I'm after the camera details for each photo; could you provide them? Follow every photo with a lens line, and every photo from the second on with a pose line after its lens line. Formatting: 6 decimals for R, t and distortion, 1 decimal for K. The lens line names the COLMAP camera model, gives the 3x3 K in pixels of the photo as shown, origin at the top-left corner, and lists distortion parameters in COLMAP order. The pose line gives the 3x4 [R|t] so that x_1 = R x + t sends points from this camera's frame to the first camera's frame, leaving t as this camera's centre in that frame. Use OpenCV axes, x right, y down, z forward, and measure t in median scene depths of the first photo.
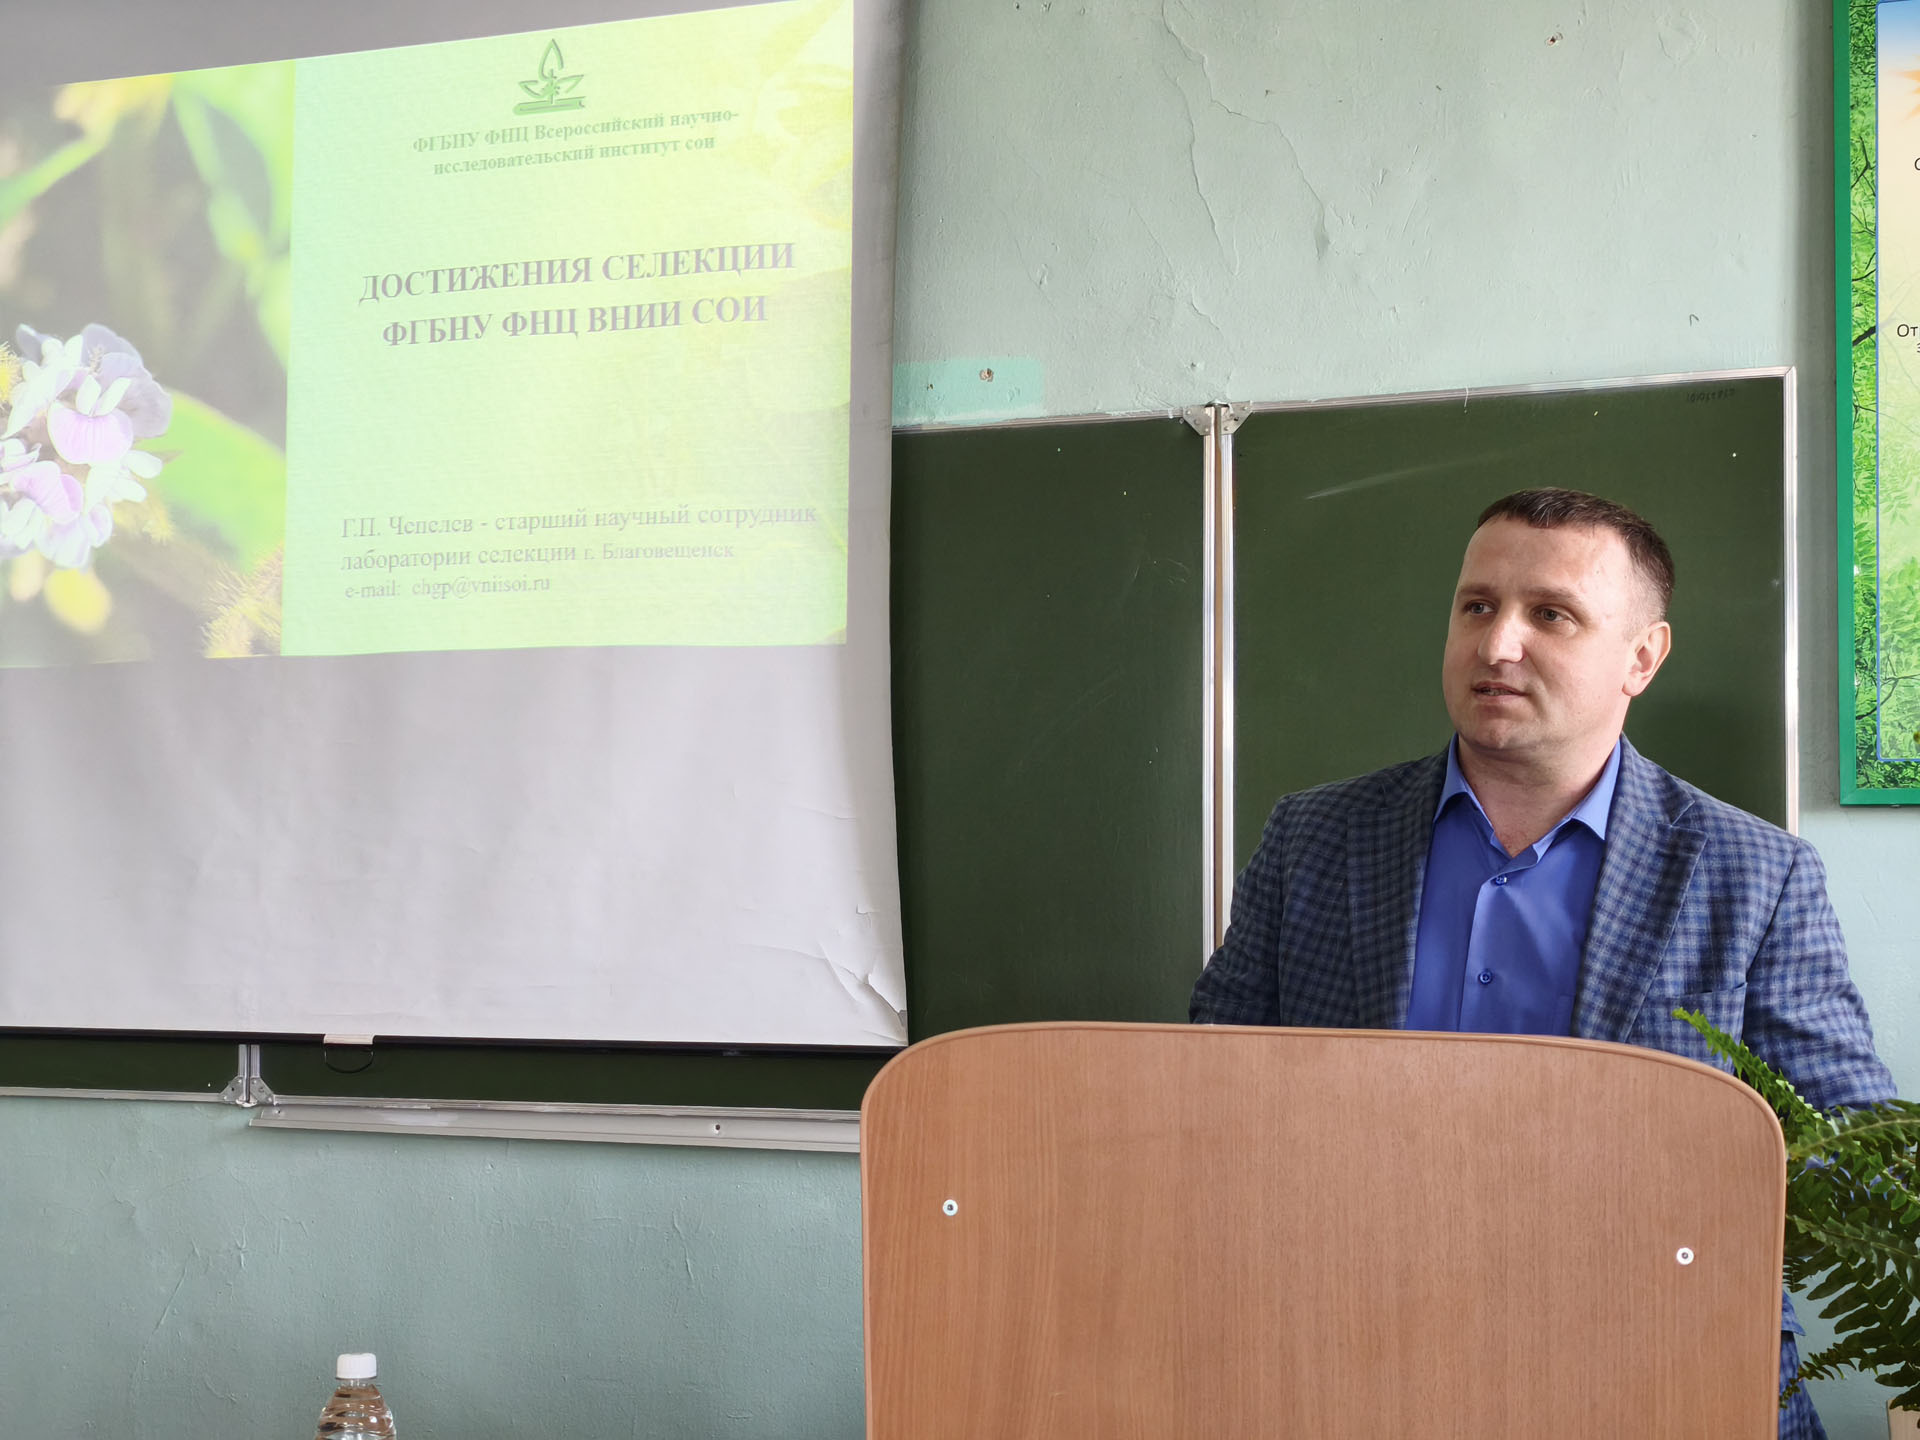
lens RADIAL K [[2595.4, 0, 1003.5], [0, 2595.4, 773.1], [0, 0, 1]] dist [0.040423, 0.000000]
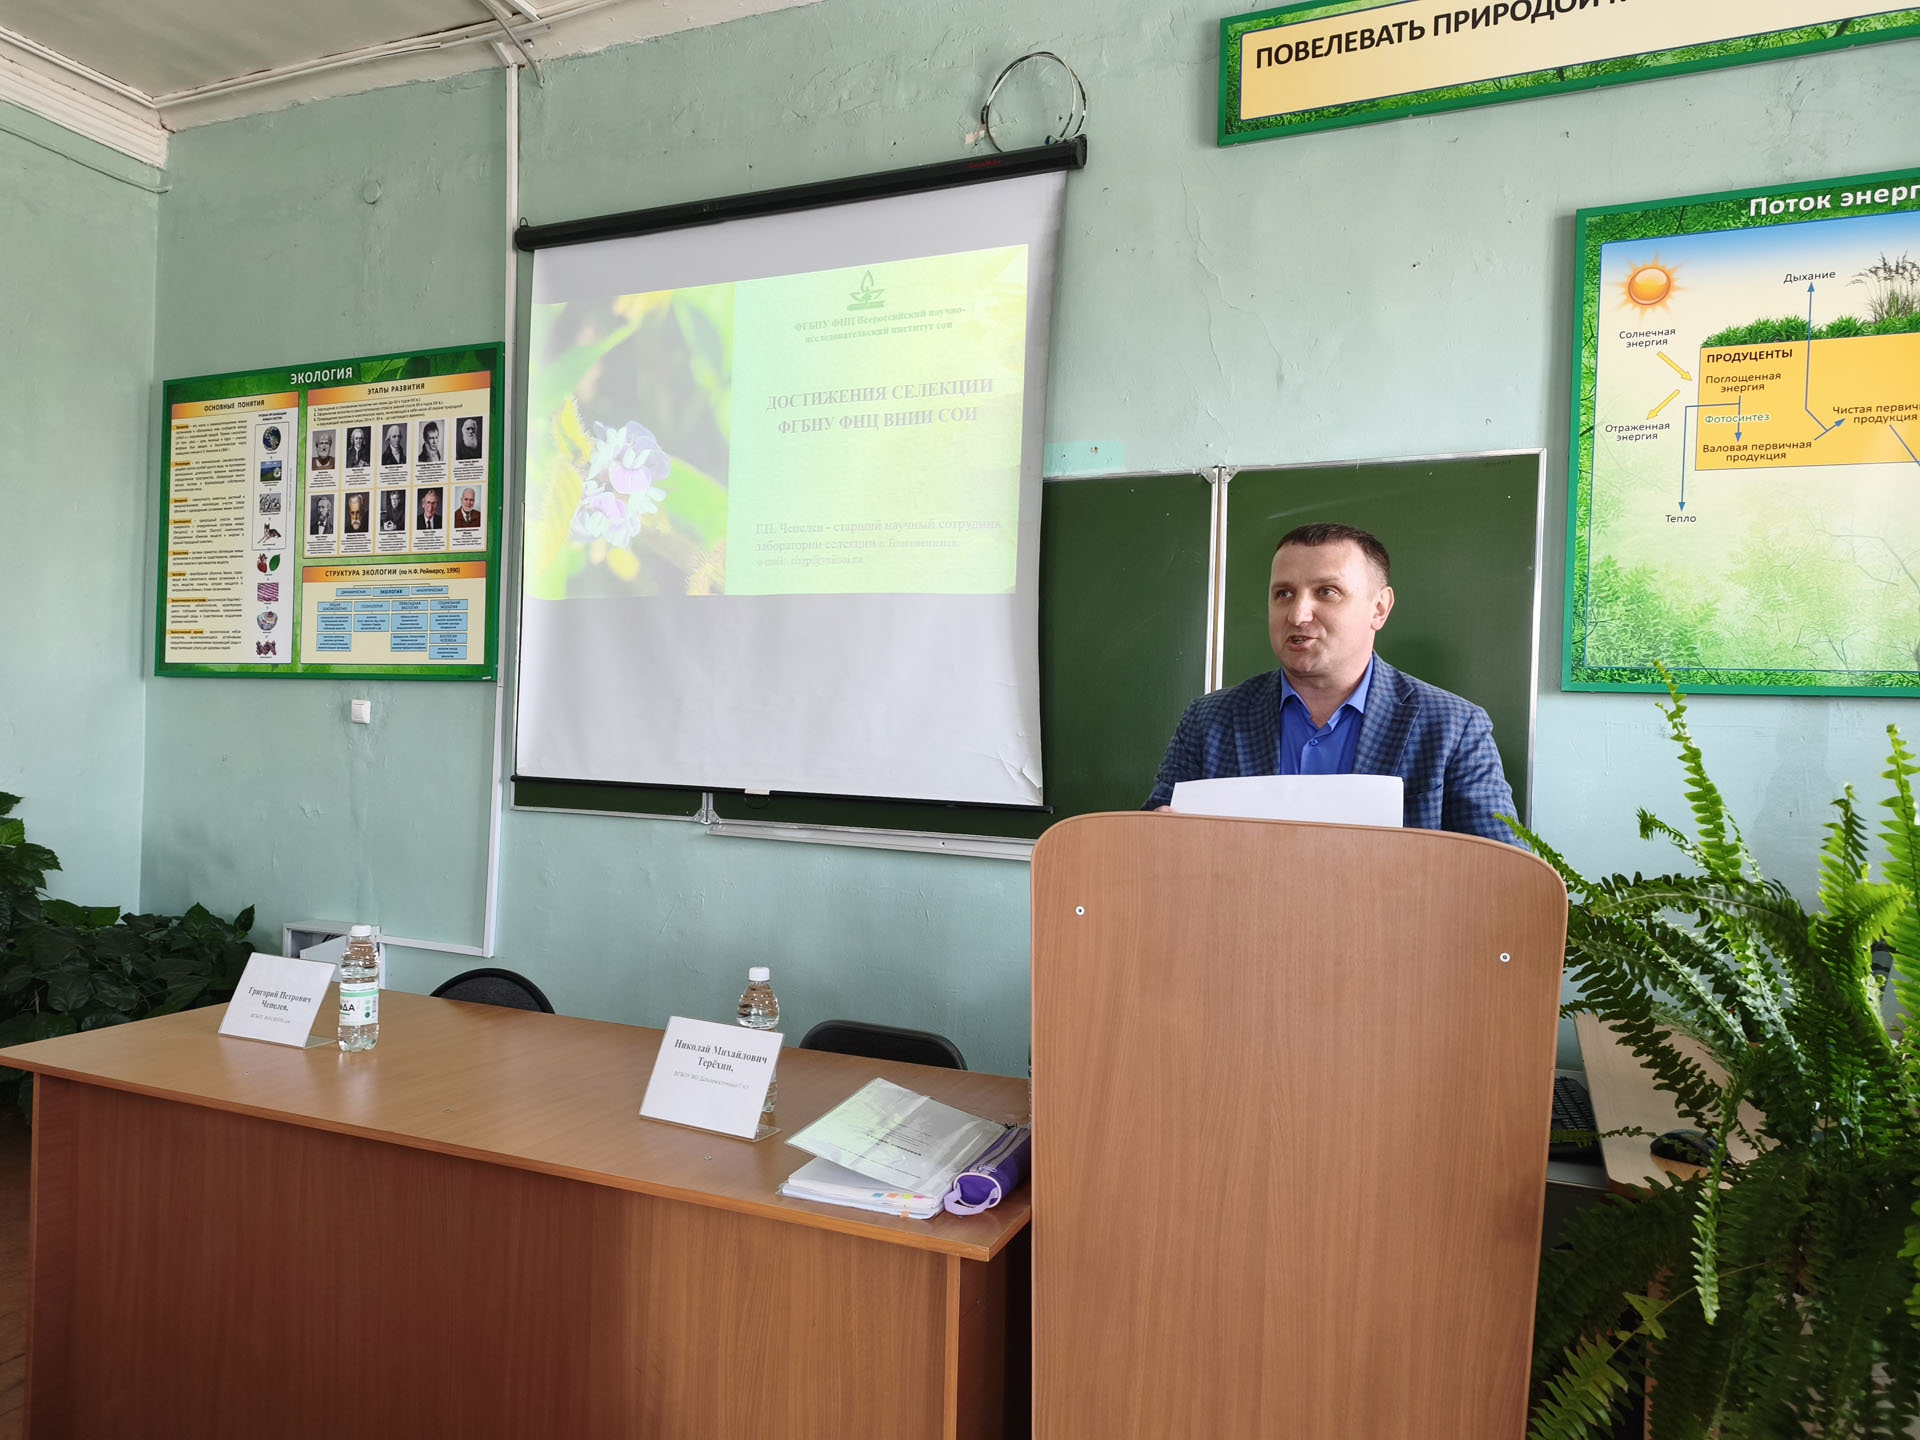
lens RADIAL K [[1281.0, 0, 971.1], [0, 1281.0, 726.2], [0, 0, 1]] dist [0.029152, -0.026015]
pose [[0.996378, 0.024718, -0.081360, -0.014793], [-0.020062, 0.998140, 0.057559, -0.006181], [0.082631, -0.055718, 0.995021, 0.061004]]
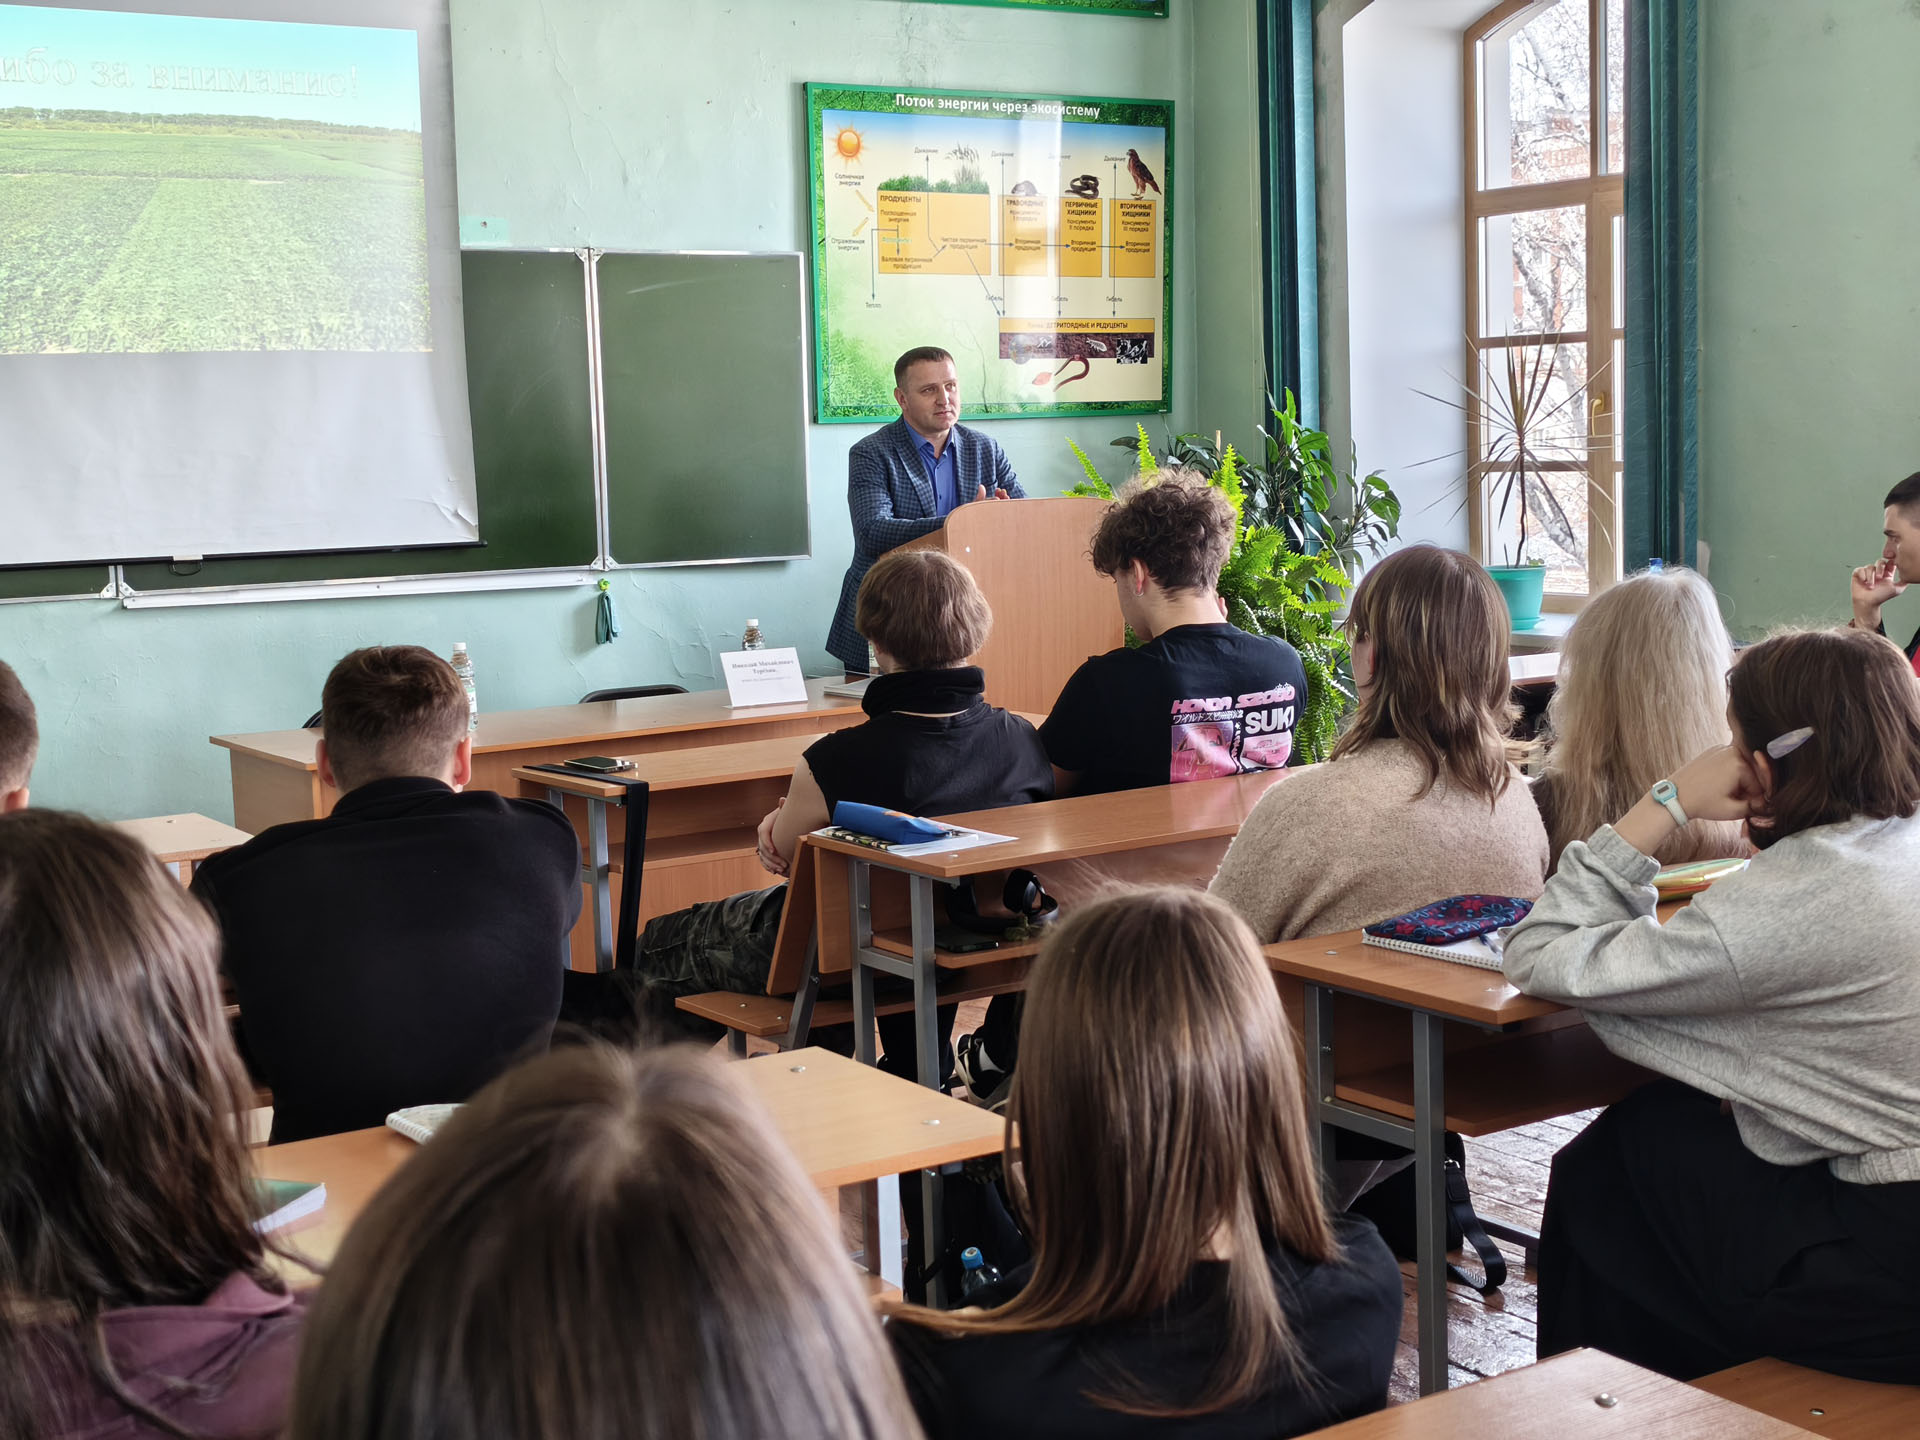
lens RADIAL K [[2595.4, 0, 960.7], [0, 2595.4, 717.8], [0, 0, 1]] dist [0.040423, 0.000000]
pose [[0.609834, -0.109763, 0.784891, -1.508345], [-0.012856, 0.988862, 0.148277, -0.076358], [-0.792425, -0.100515, 0.601631, -0.643633]]
